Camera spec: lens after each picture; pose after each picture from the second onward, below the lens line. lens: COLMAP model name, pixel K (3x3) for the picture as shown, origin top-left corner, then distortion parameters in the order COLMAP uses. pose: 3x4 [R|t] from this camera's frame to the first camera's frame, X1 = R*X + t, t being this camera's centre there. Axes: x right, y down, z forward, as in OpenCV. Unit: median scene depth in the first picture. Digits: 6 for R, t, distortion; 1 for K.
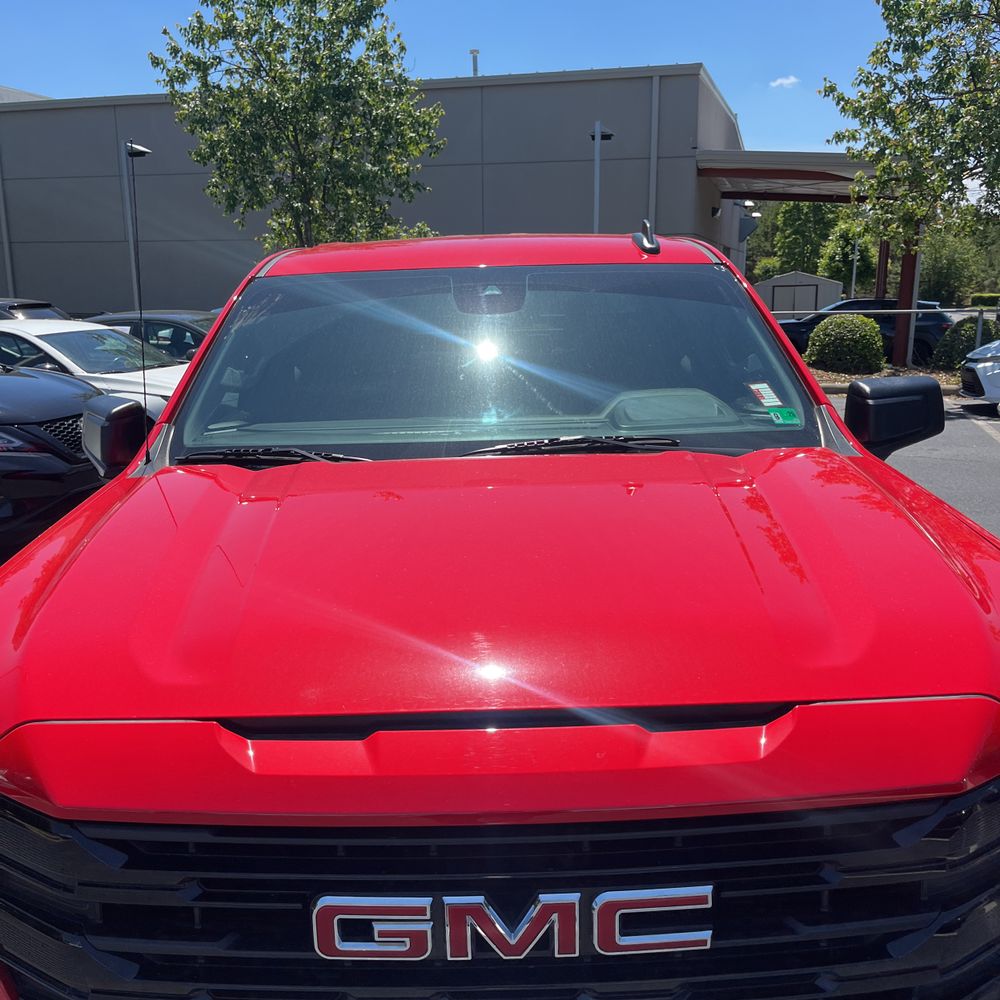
lens RADIAL K [[999.5, 0, 503.1], [0, 999.5, 537.2], [0, 0, 1]] dist [0.068466, -0.101370]
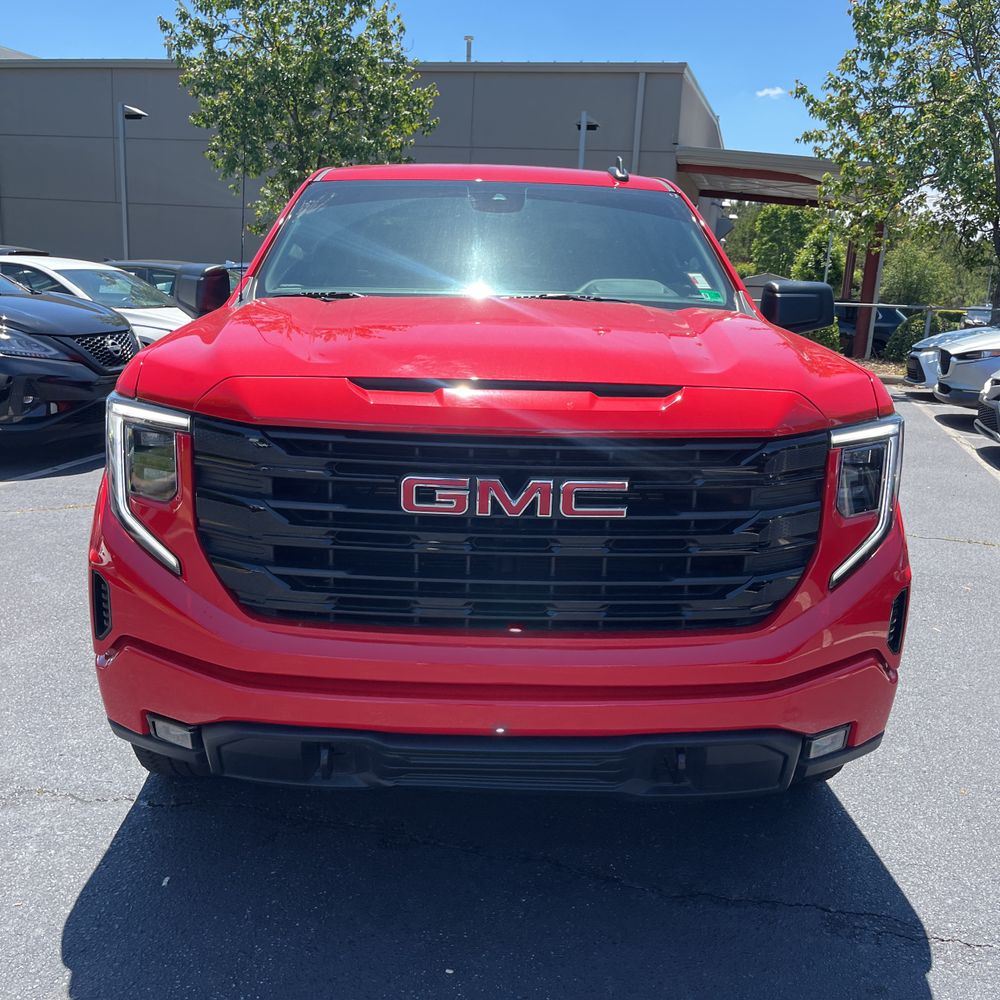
lens RADIAL K [[992.9, 0, 498.8], [0, 992.9, 531.8], [0, 0, 1]] dist [0.056571, -0.076288]
pose [[0.998265, 0.050862, 0.029678, -0.004152], [-0.051027, 0.998686, 0.004847, 0.027444], [-0.029392, -0.006353, 0.999548, -0.045504]]
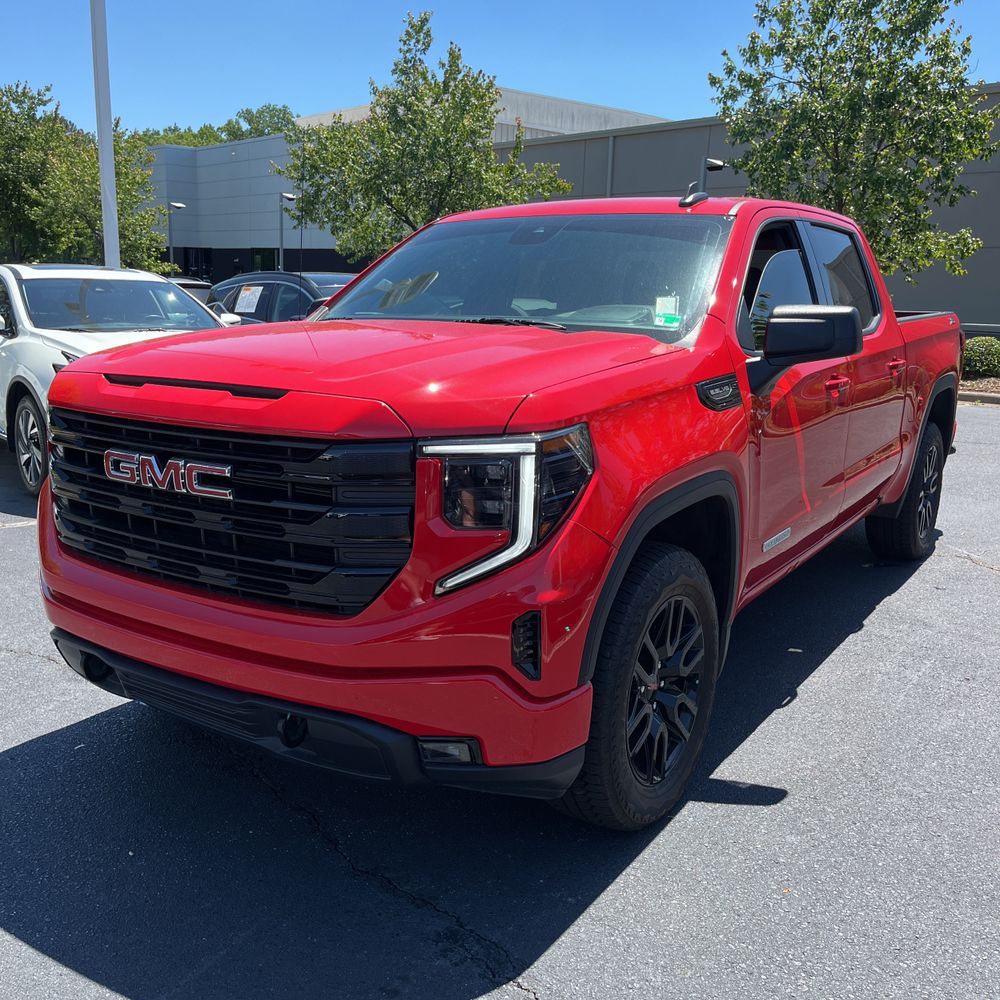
lens RADIAL K [[992.9, 0, 498.8], [0, 992.9, 531.8], [0, 0, 1]] dist [0.056571, -0.076288]
pose [[0.839510, 0.166710, -0.517137, 0.108748], [-0.174957, 0.984016, 0.033197, 0.019538], [0.514406, 0.062607, 0.855258, -0.028303]]
